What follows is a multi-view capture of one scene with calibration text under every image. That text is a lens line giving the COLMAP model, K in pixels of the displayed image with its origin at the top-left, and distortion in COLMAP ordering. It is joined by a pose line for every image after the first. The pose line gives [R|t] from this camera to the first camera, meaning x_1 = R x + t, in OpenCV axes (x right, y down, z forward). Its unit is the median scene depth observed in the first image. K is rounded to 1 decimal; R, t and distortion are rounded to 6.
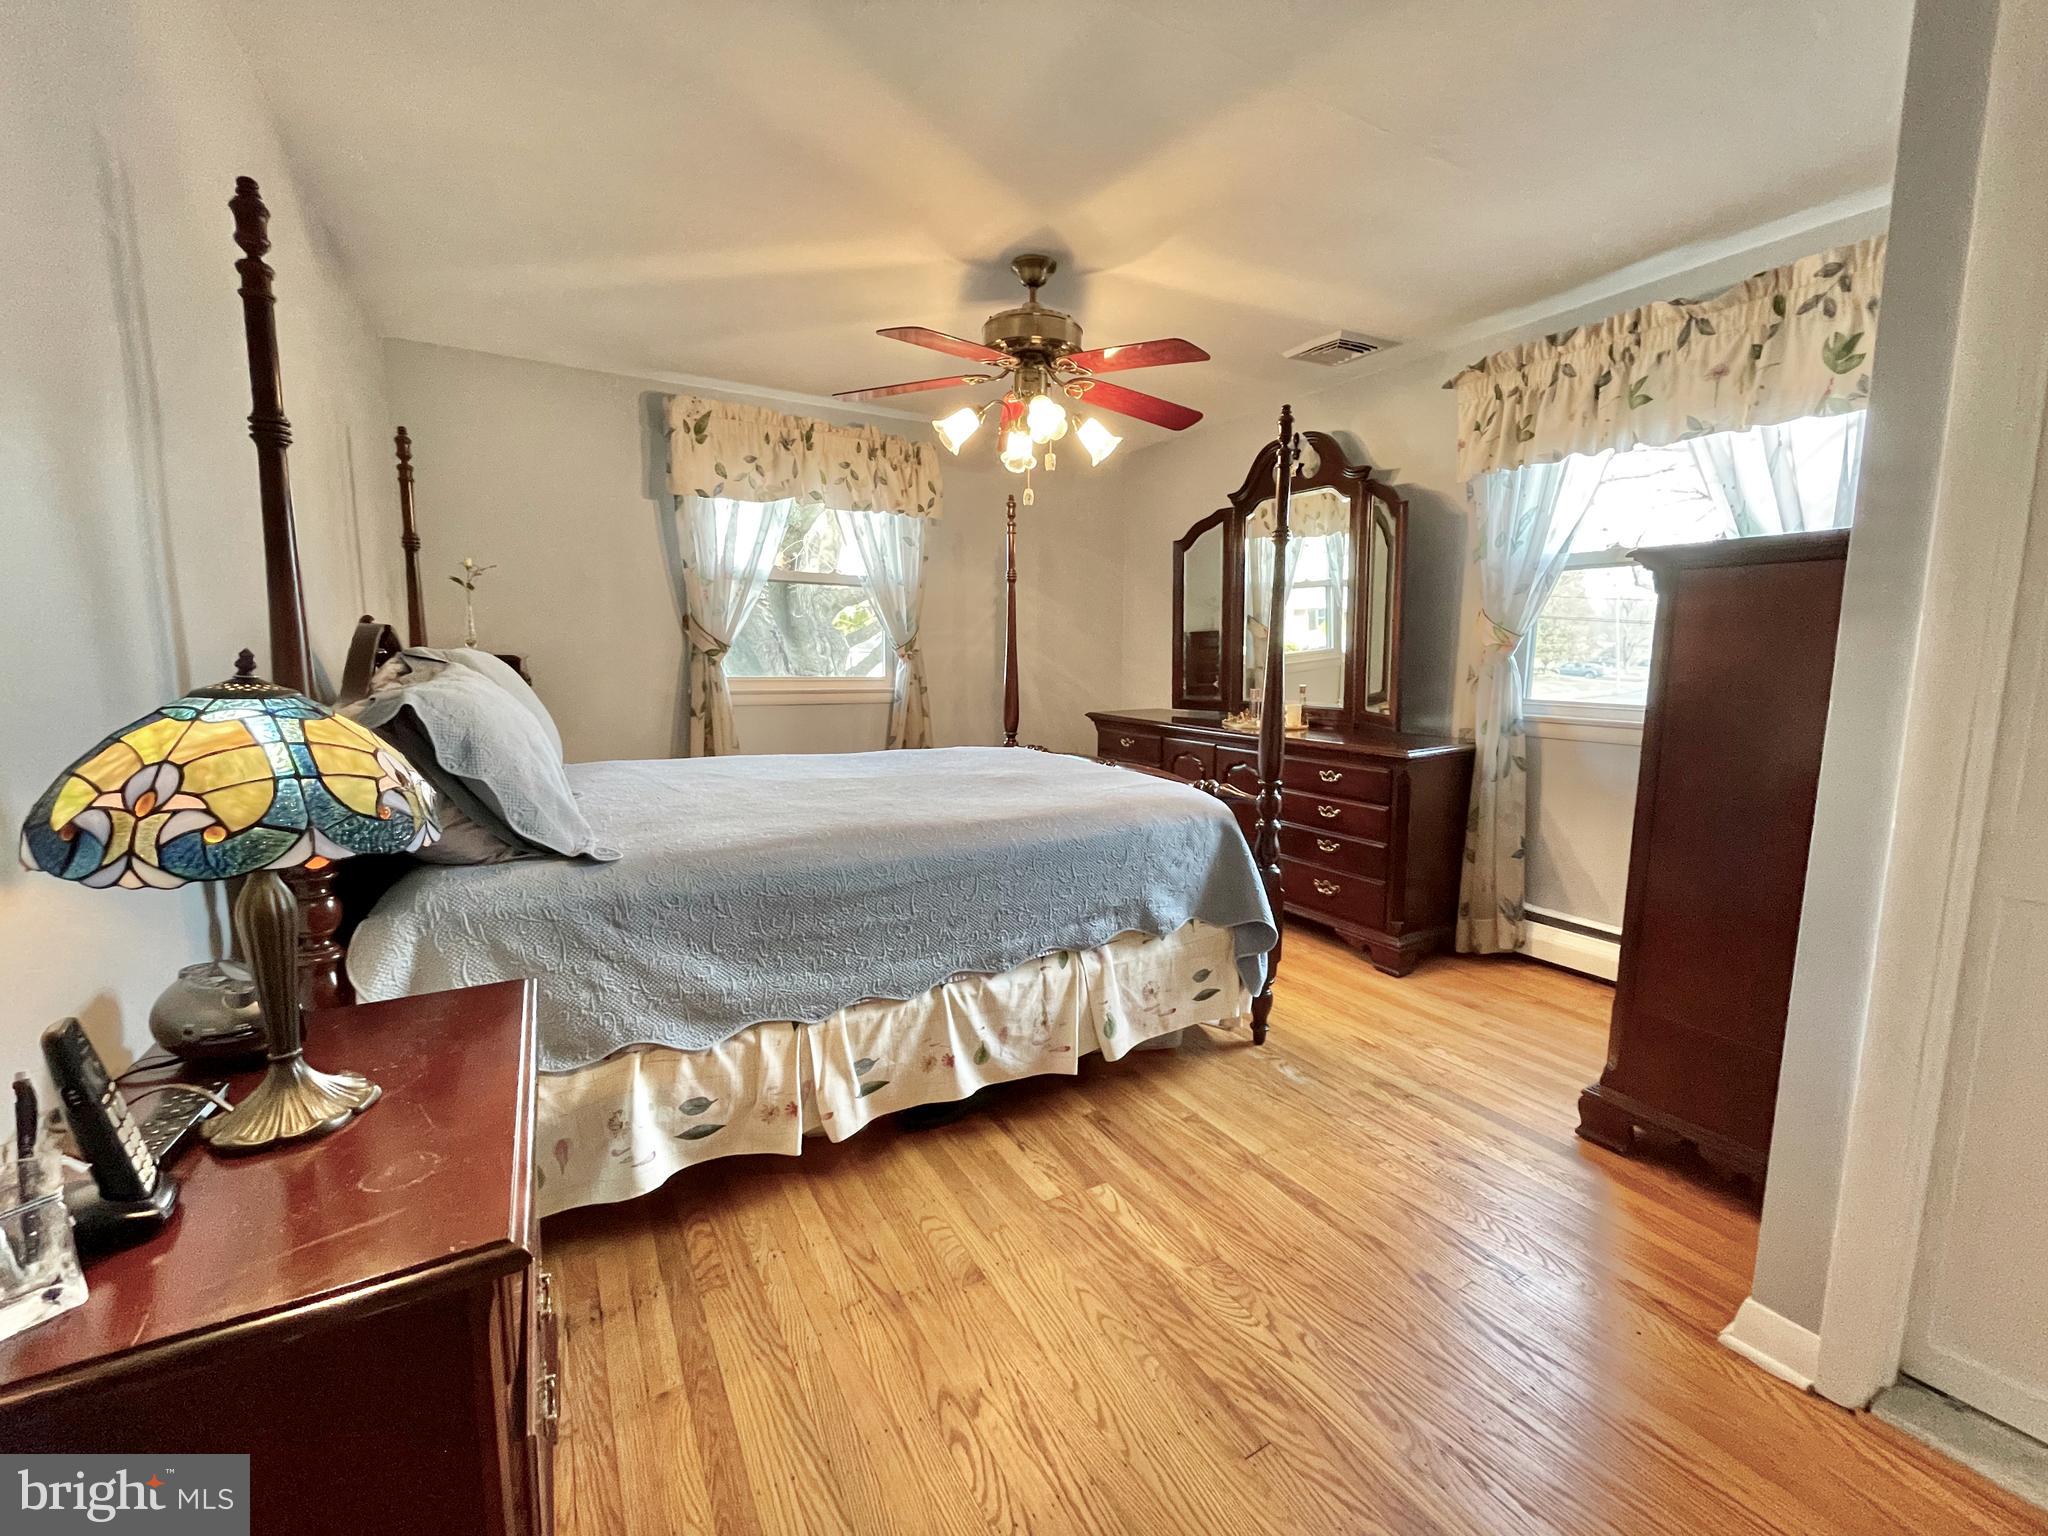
lens RADIAL K [[830.6, 0, 1021.4], [0, 830.6, 767.9], [0, 0, 1]] dist [-0.000509, -0.000115]
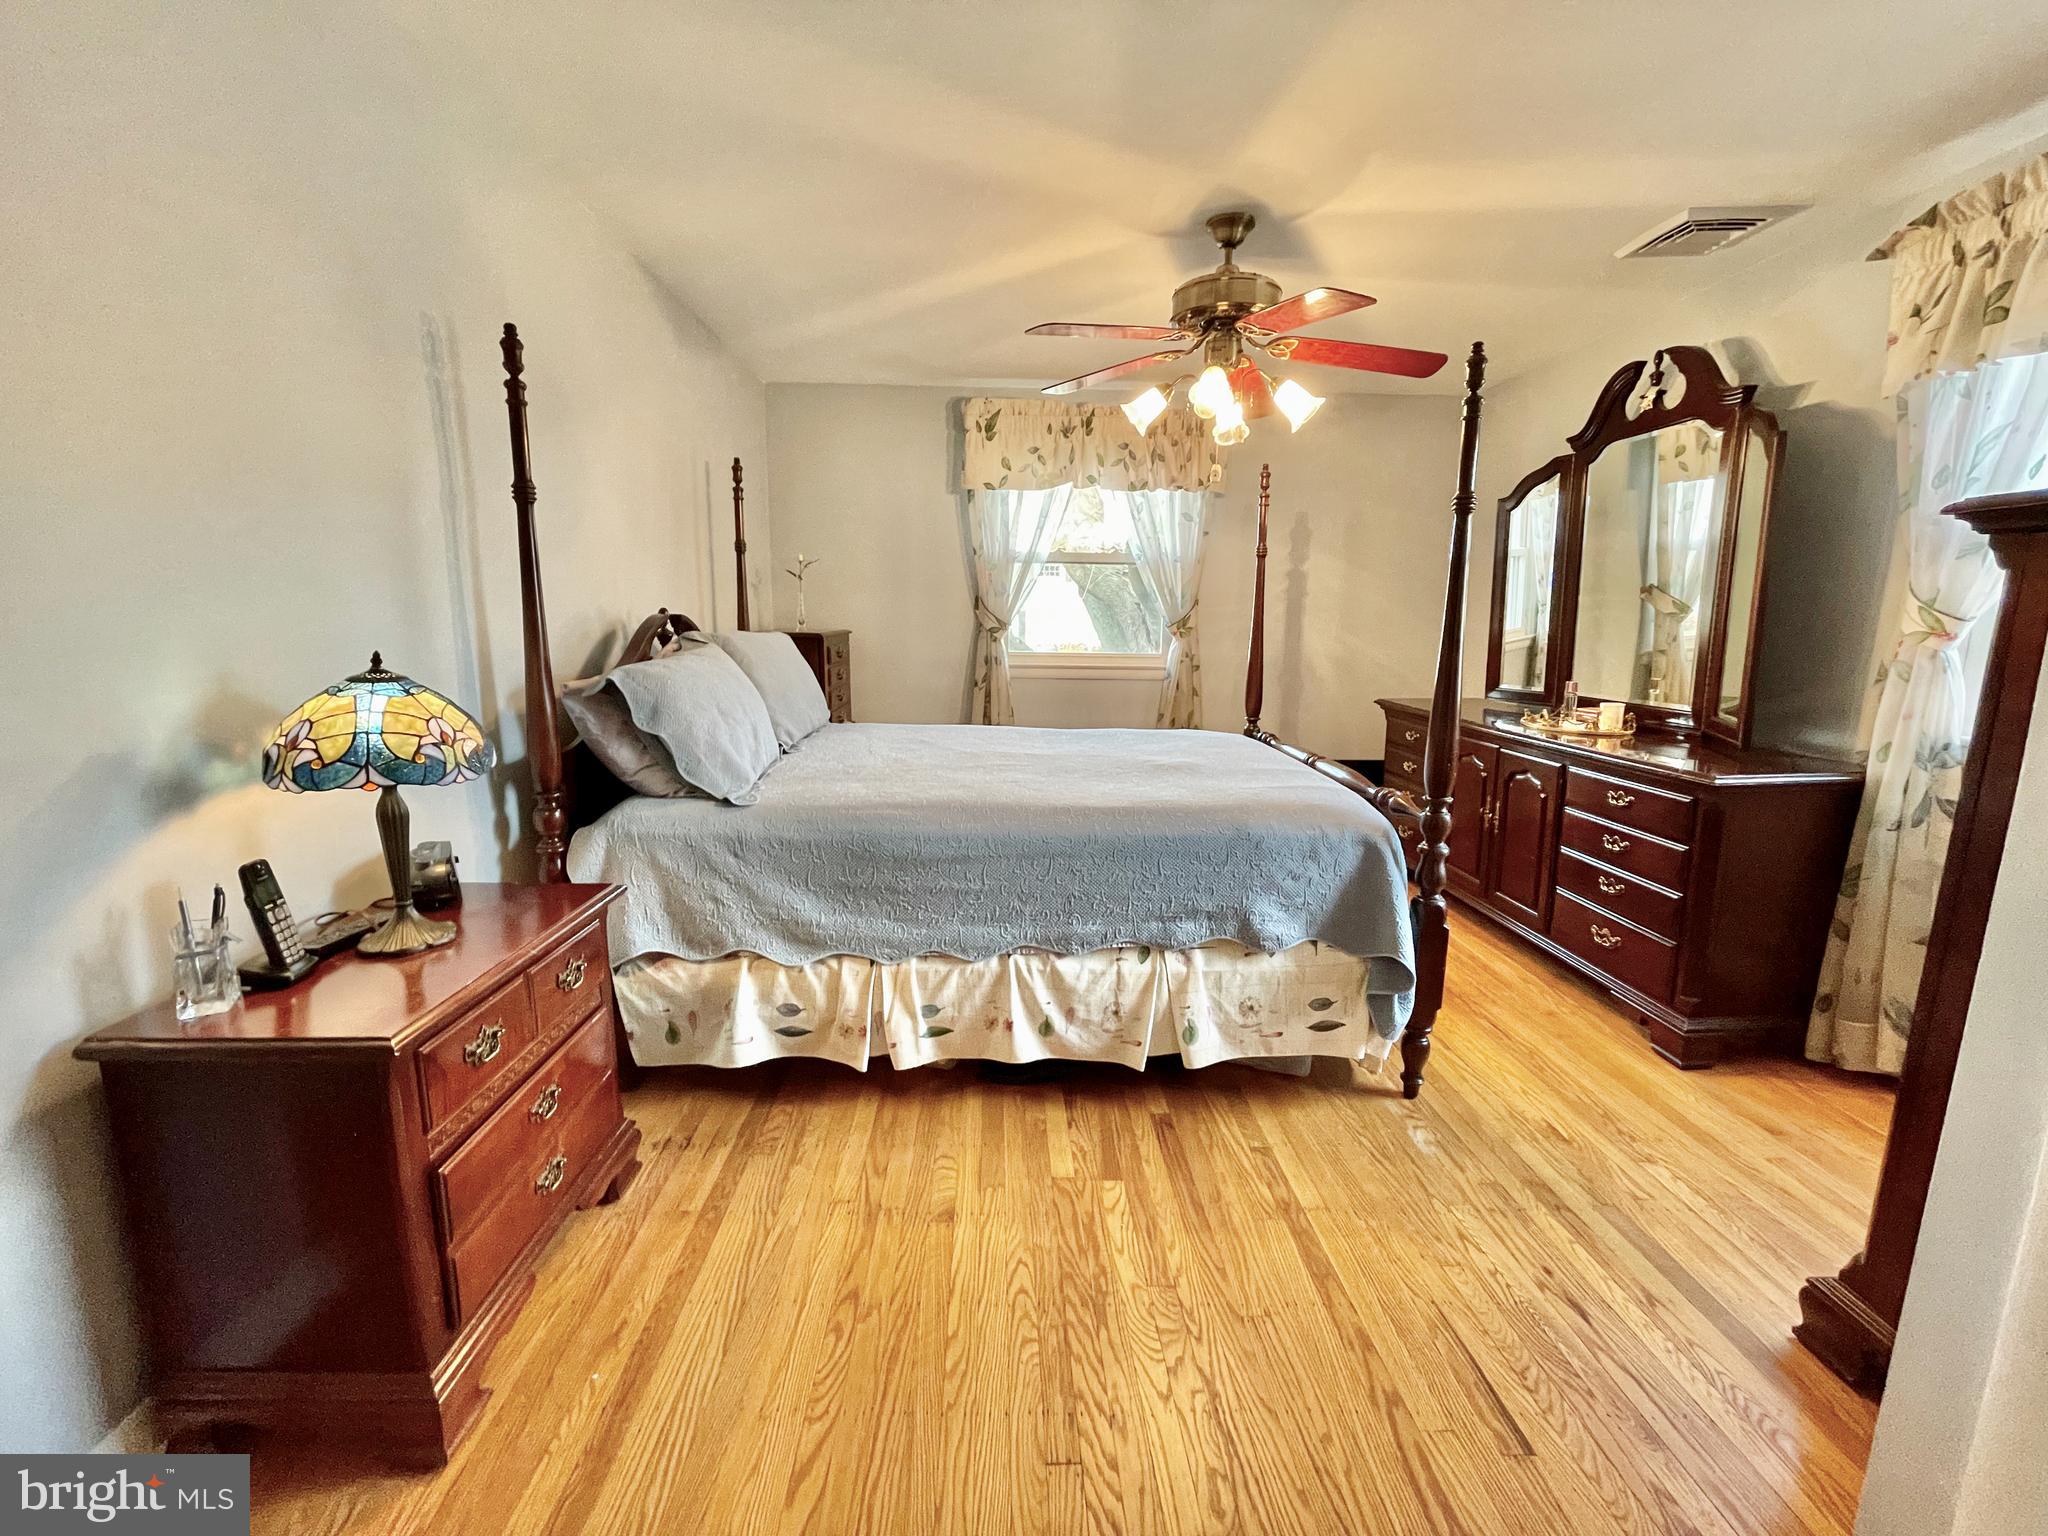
lens RADIAL K [[830.6, 0, 1021.4], [0, 830.6, 767.9], [0, 0, 1]] dist [-0.000509, -0.000115]
pose [[0.876865, 0.087138, -0.472773, 0.362932], [-0.068635, 0.996053, 0.056287, -0.035492], [0.475811, -0.016908, 0.879385, 0.064012]]
